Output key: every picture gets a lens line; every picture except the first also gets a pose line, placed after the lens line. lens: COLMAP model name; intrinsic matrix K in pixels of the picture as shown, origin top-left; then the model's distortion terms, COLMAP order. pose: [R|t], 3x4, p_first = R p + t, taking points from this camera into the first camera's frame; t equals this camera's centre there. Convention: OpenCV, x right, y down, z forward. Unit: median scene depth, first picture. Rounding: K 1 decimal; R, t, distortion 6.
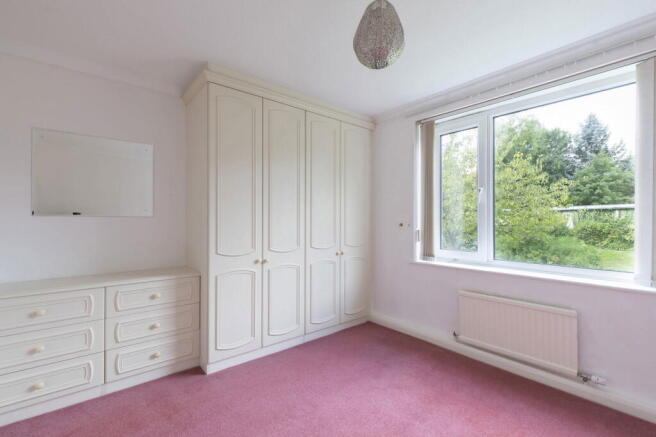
lens RADIAL K [[293.3, 0, 328.0], [0, 293.3, 218.5], [0, 0, 1]] dist [0.014497, -0.000020]
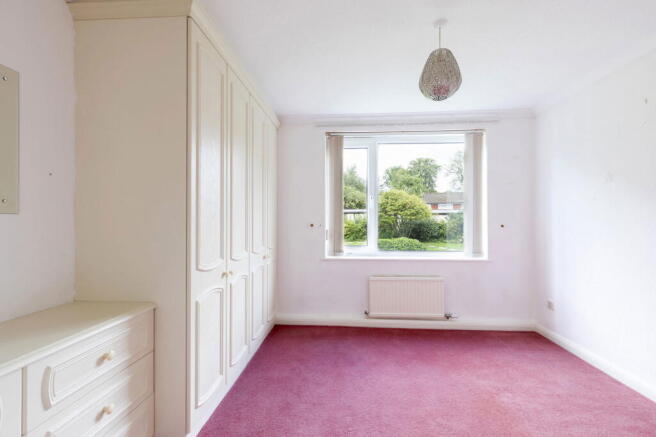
lens RADIAL K [[293.3, 0, 328.0], [0, 293.3, 218.5], [0, 0, 1]] dist [0.014497, -0.000020]
pose [[0.697002, 0.005252, 0.717050, -0.511054], [-0.007235, 0.999974, -0.000292, -0.003058], [-0.717032, -0.004984, 0.697022, 0.226761]]
